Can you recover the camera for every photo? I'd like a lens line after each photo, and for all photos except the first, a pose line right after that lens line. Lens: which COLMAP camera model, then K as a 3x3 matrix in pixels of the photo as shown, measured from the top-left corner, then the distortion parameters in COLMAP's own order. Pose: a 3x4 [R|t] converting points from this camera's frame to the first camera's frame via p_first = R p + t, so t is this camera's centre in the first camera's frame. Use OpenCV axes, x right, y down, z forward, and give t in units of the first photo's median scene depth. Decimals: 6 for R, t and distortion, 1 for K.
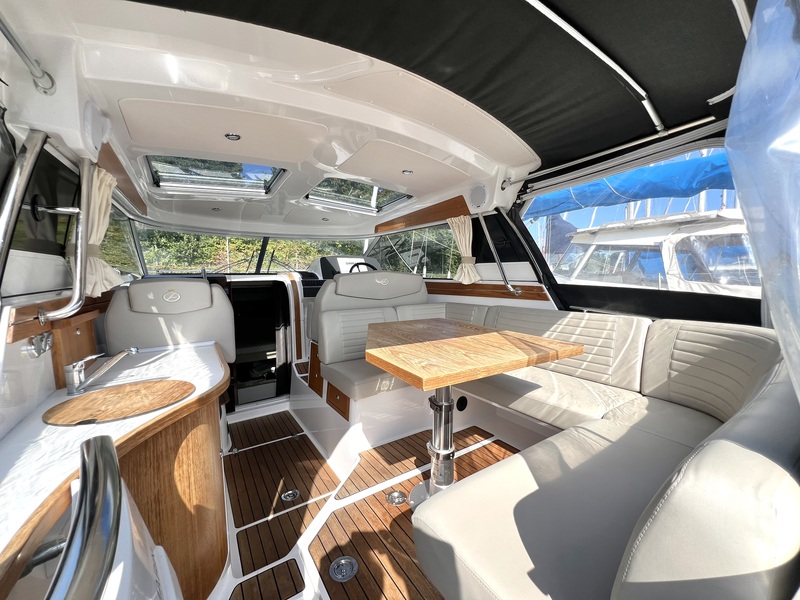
lens RADIAL K [[319.1, 0, 398.5], [0, 319.1, 301.6], [0, 0, 1]] dist [-0.002414, 0.000293]
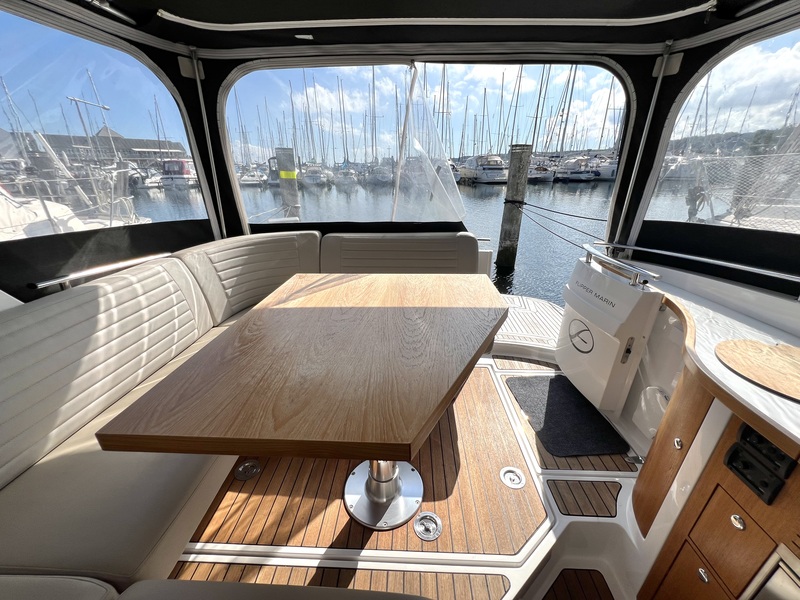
lens RADIAL K [[310.6, 0, 393.7], [0, 310.6, 297.5], [0, 0, 1]] dist [-0.001216, -0.000011]
pose [[-0.812423, -0.201176, 0.547263, -0.152039], [0.061029, 0.904097, 0.422948, -0.118813], [-0.579865, 0.377011, -0.722232, 0.908678]]
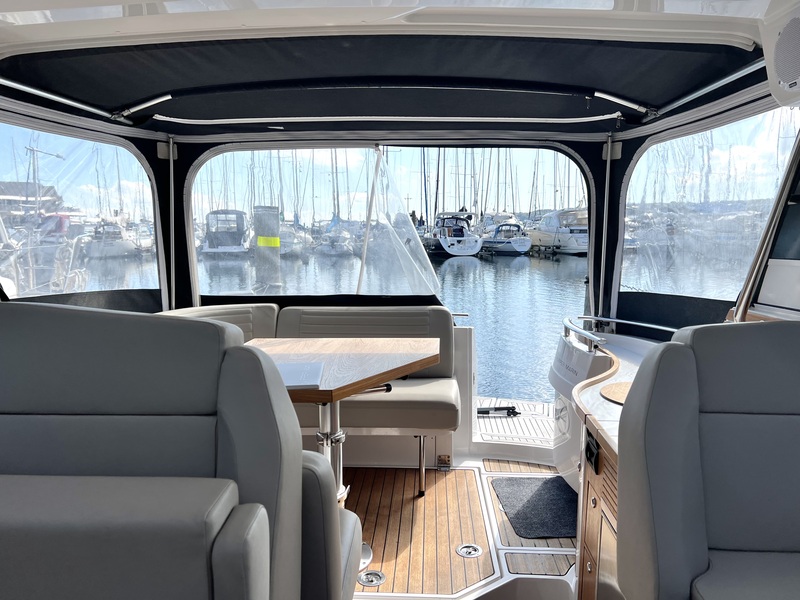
lens RADIAL K [[598.5, 0, 415.2], [0, 598.5, 299.3], [0, 0, 1]] dist [0.046579, 0.000530]
pose [[-0.804902, -0.049123, 0.591372, -0.606354], [0.056778, 0.985620, 0.159150, -0.159823], [-0.590686, 0.161676, -0.790538, 1.290188]]
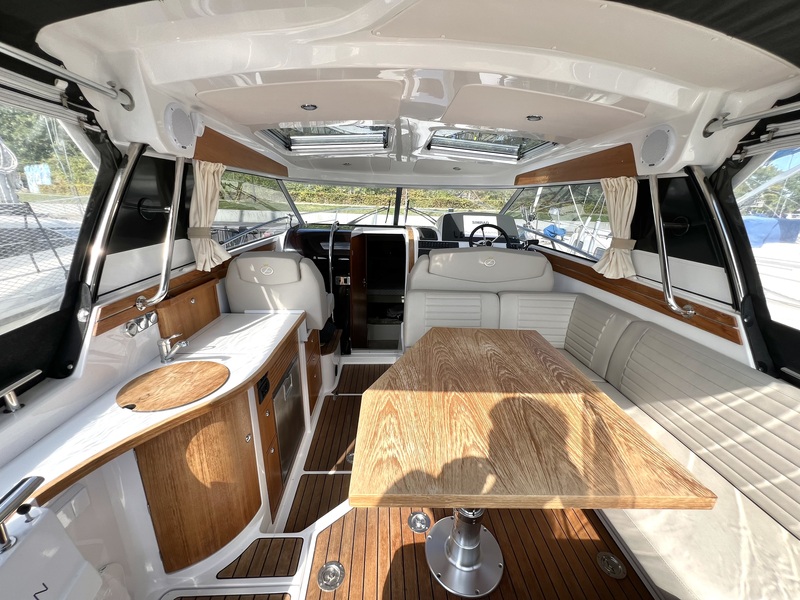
lens RADIAL K [[319.1, 0, 398.5], [0, 319.1, 301.6], [0, 0, 1]] dist [-0.002414, 0.000293]
pose [[0.862201, 0.185675, -0.471311, 0.174844], [-0.079843, 0.968585, 0.235516, -0.152849], [0.500235, -0.165431, 0.849940, 0.184261]]
